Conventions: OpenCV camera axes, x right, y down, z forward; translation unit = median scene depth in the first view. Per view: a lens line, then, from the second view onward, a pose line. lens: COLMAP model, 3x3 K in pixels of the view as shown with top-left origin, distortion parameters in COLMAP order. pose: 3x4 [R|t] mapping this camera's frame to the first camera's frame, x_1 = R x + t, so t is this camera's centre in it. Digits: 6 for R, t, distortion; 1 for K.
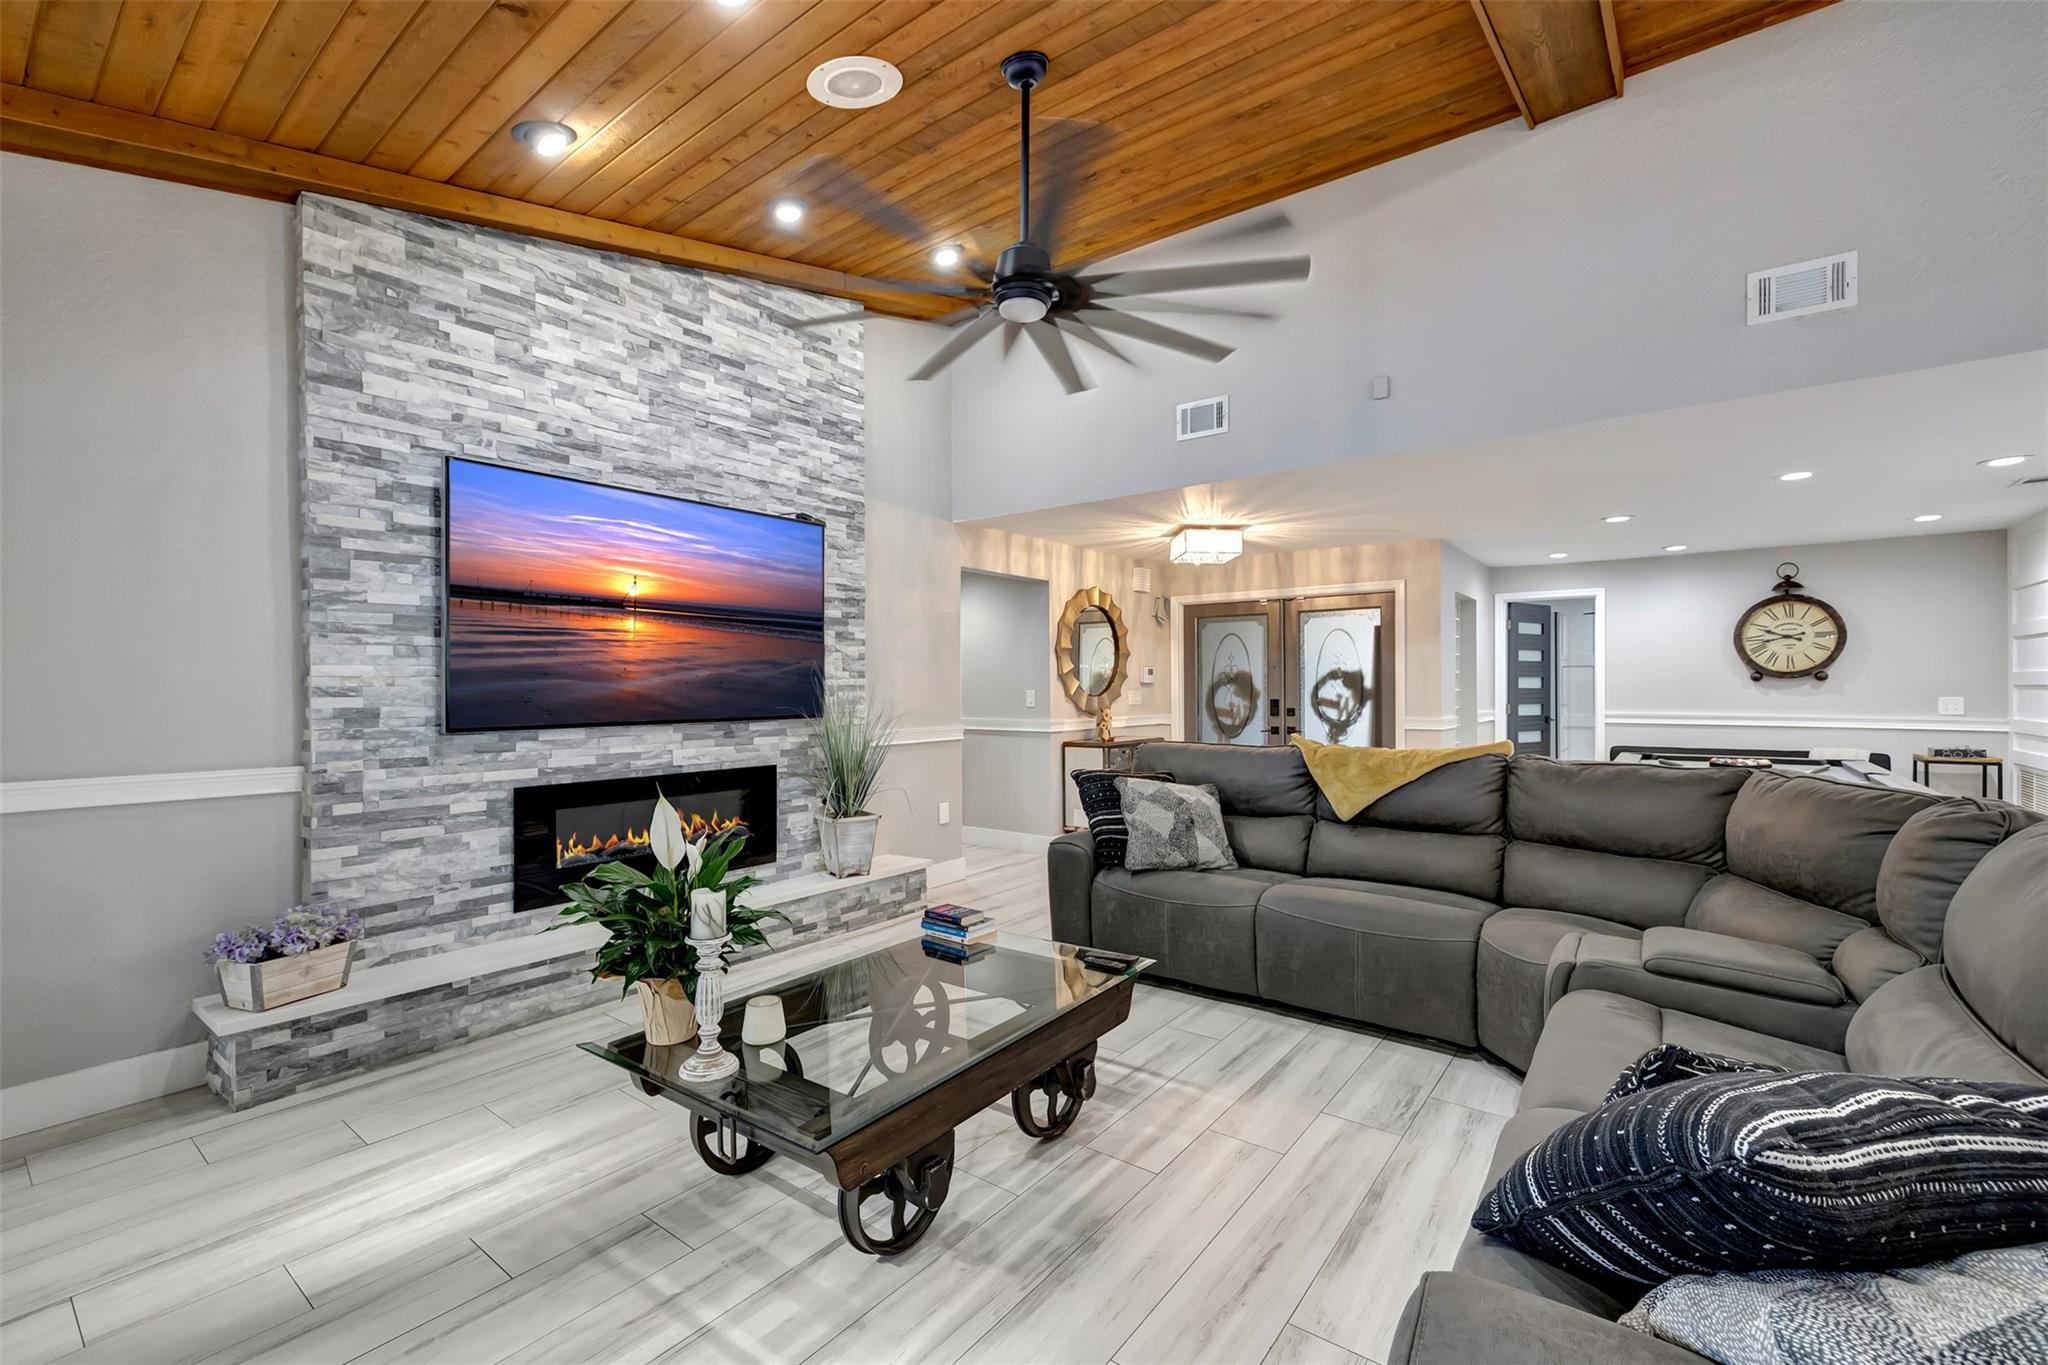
lens RADIAL K [[865.7, 0, 1008.2], [0, 865.7, 684.6], [0, 0, 1]] dist [0.002365, 0.000471]
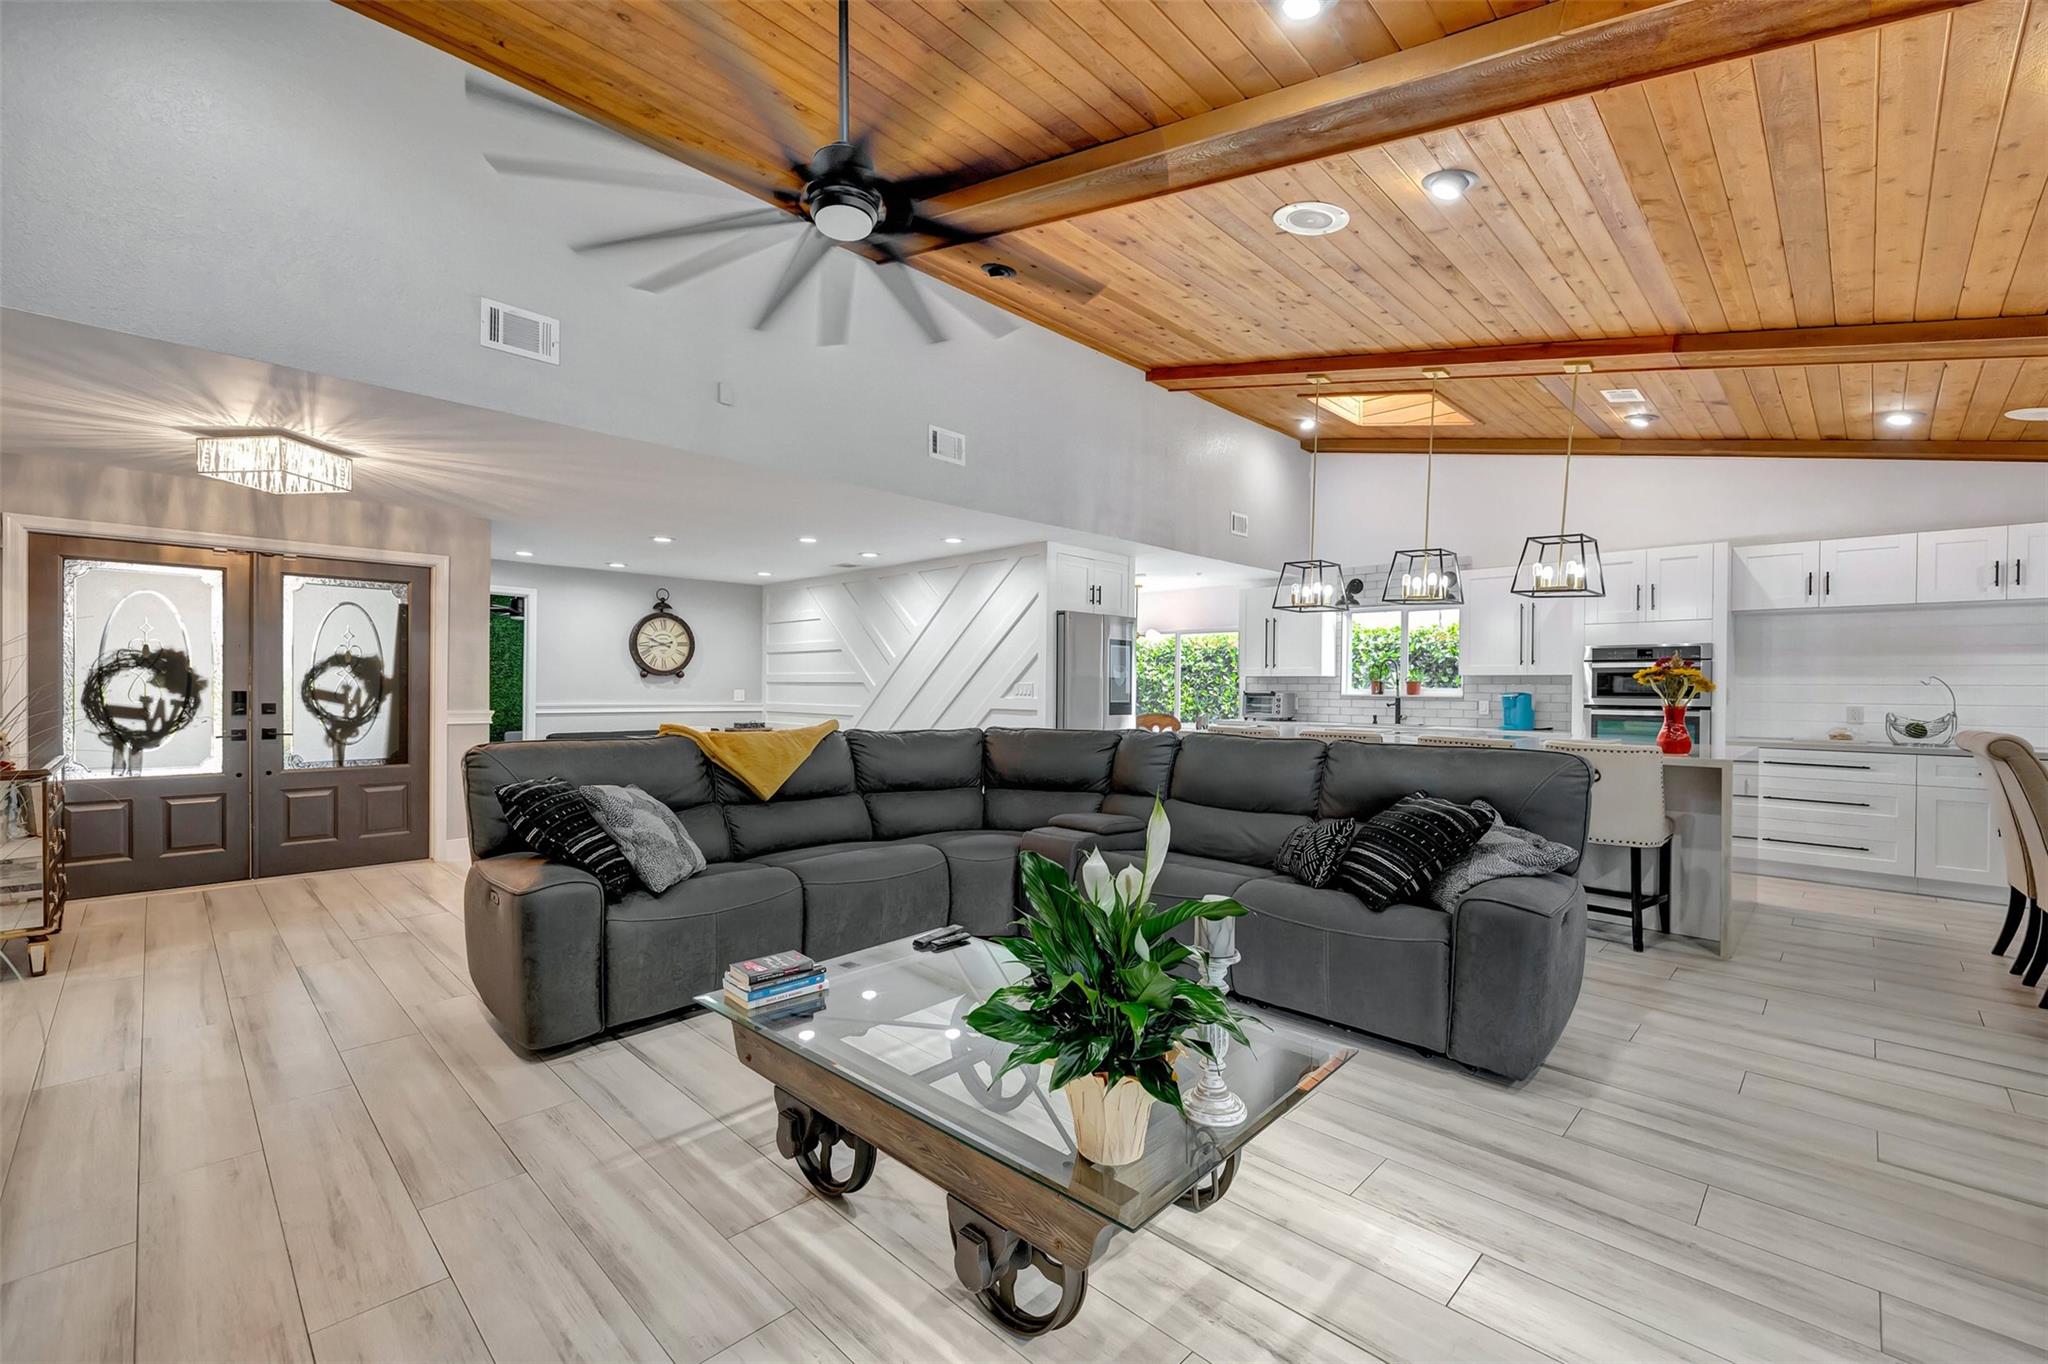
lens RADIAL K [[865.7, 0, 1009.5], [0, 865.7, 689.0], [0, 0, 1]] dist [0.002365, 0.000471]
pose [[0.118444, 0.004576, 0.992950, -0.343552], [-0.011973, 0.999923, -0.003180, 0.010541], [-0.992889, -0.011512, 0.118490, 0.311754]]
